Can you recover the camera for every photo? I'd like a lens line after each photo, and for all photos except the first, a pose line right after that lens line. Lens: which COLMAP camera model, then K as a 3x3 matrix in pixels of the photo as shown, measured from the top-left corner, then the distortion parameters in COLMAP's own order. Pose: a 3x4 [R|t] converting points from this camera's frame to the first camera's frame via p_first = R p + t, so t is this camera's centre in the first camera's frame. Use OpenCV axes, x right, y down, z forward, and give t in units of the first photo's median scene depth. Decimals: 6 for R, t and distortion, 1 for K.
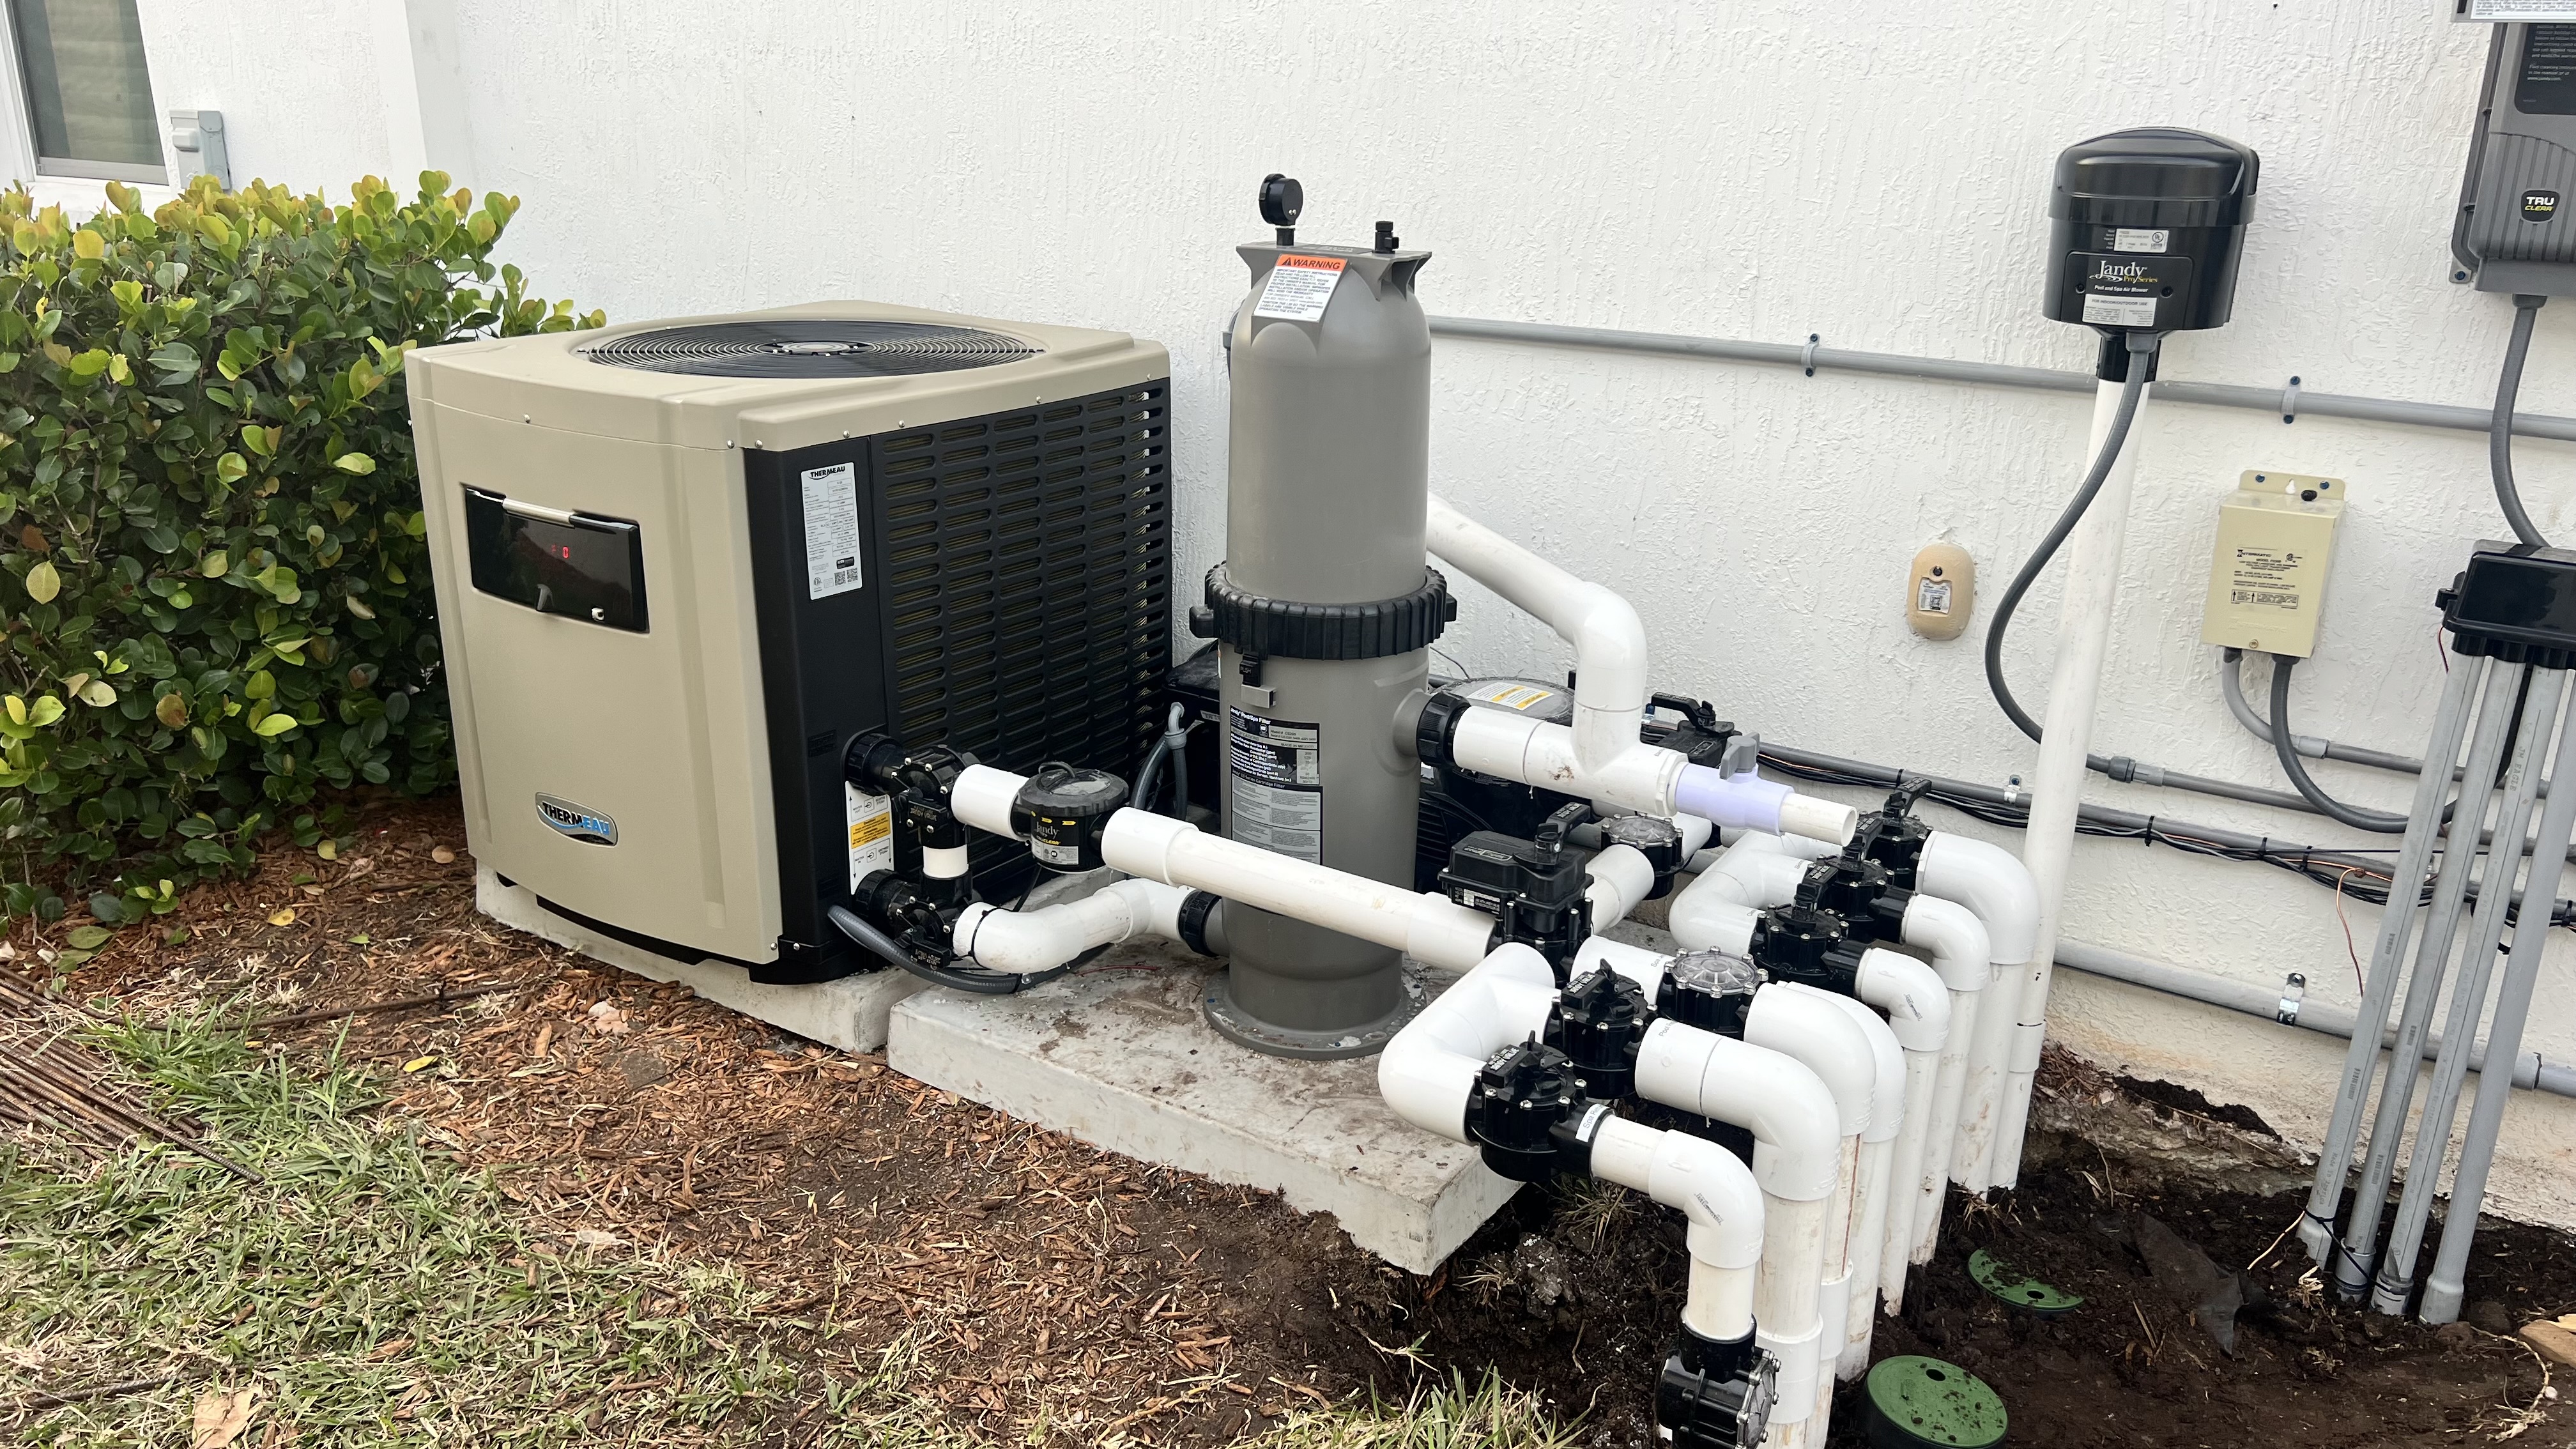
lens RADIAL K [[1934.0, 0, 1288.0], [0, 1934.0, 724.5], [0, 0, 1]] dist [0.005479, -0.006208]
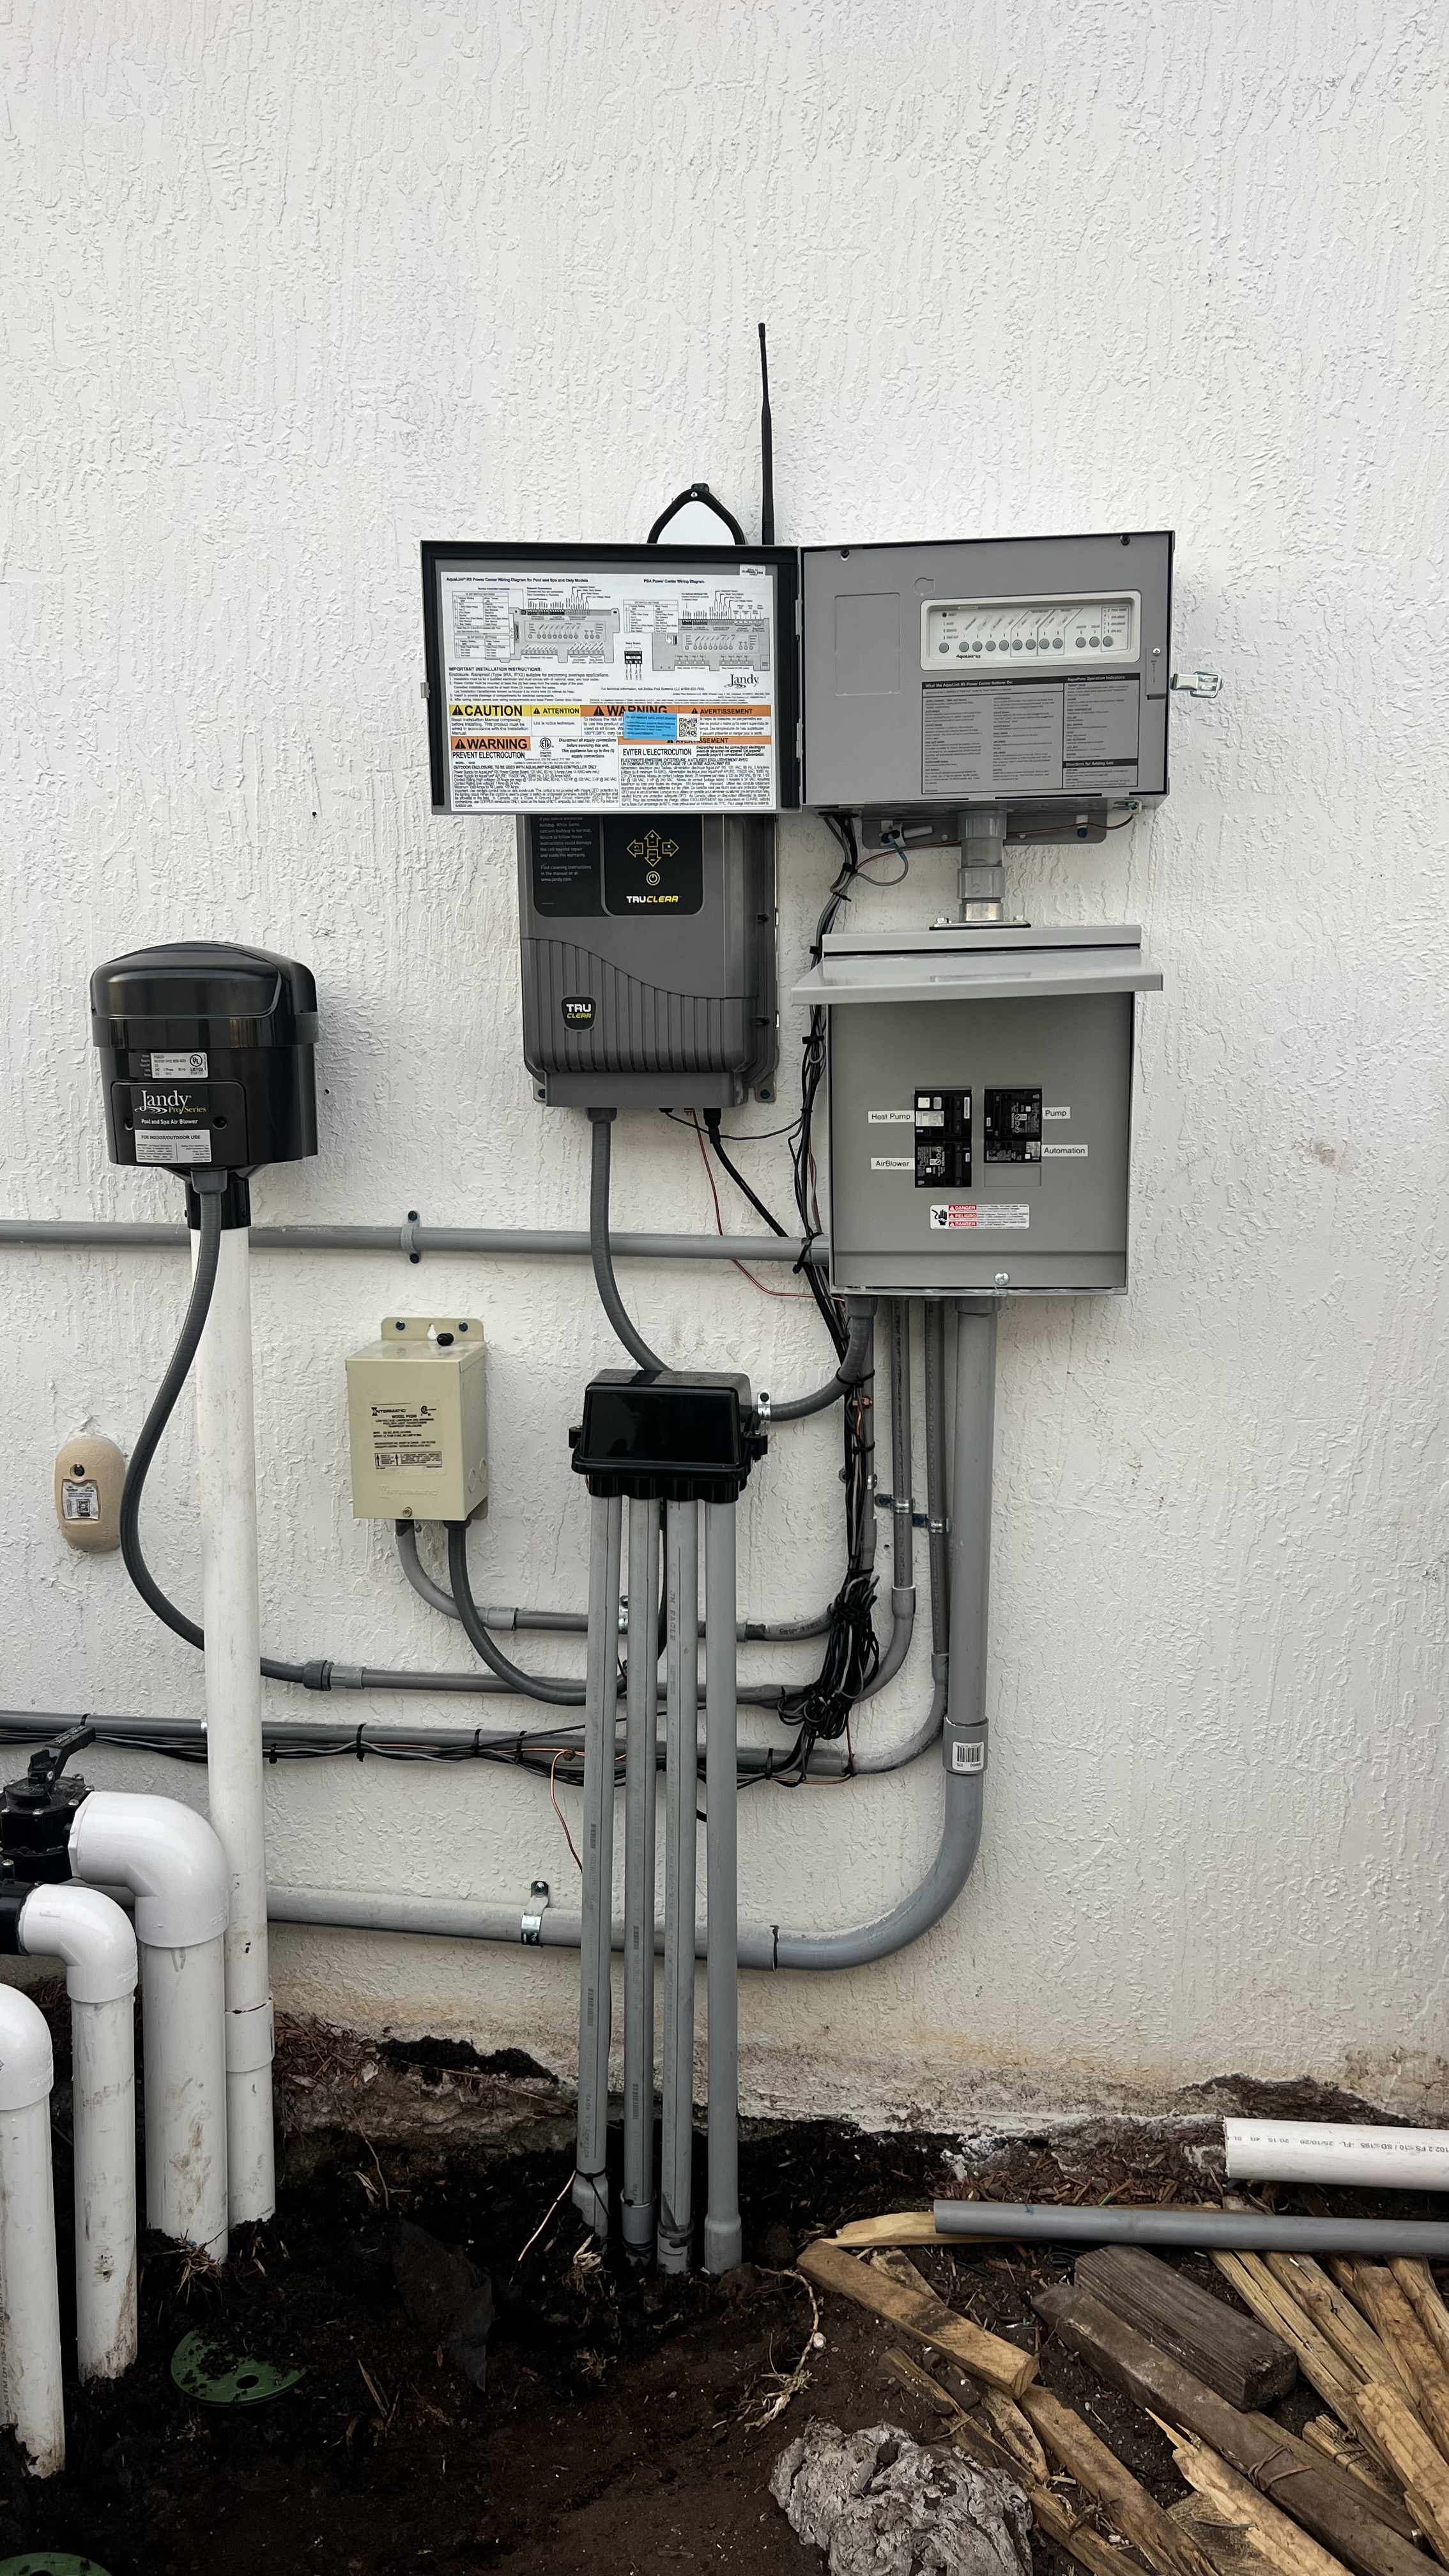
lens RADIAL K [[1943.2, 0, 724.5], [0, 1943.2, 1288.0], [0, 0, 1]] dist [0.056340, -0.071557]
pose [[0.908858, -0.078897, 0.409575, 0.272282], [0.148733, 0.978699, -0.141513, 0.004790], [-0.389686, 0.189533, 0.901234, 0.131031]]
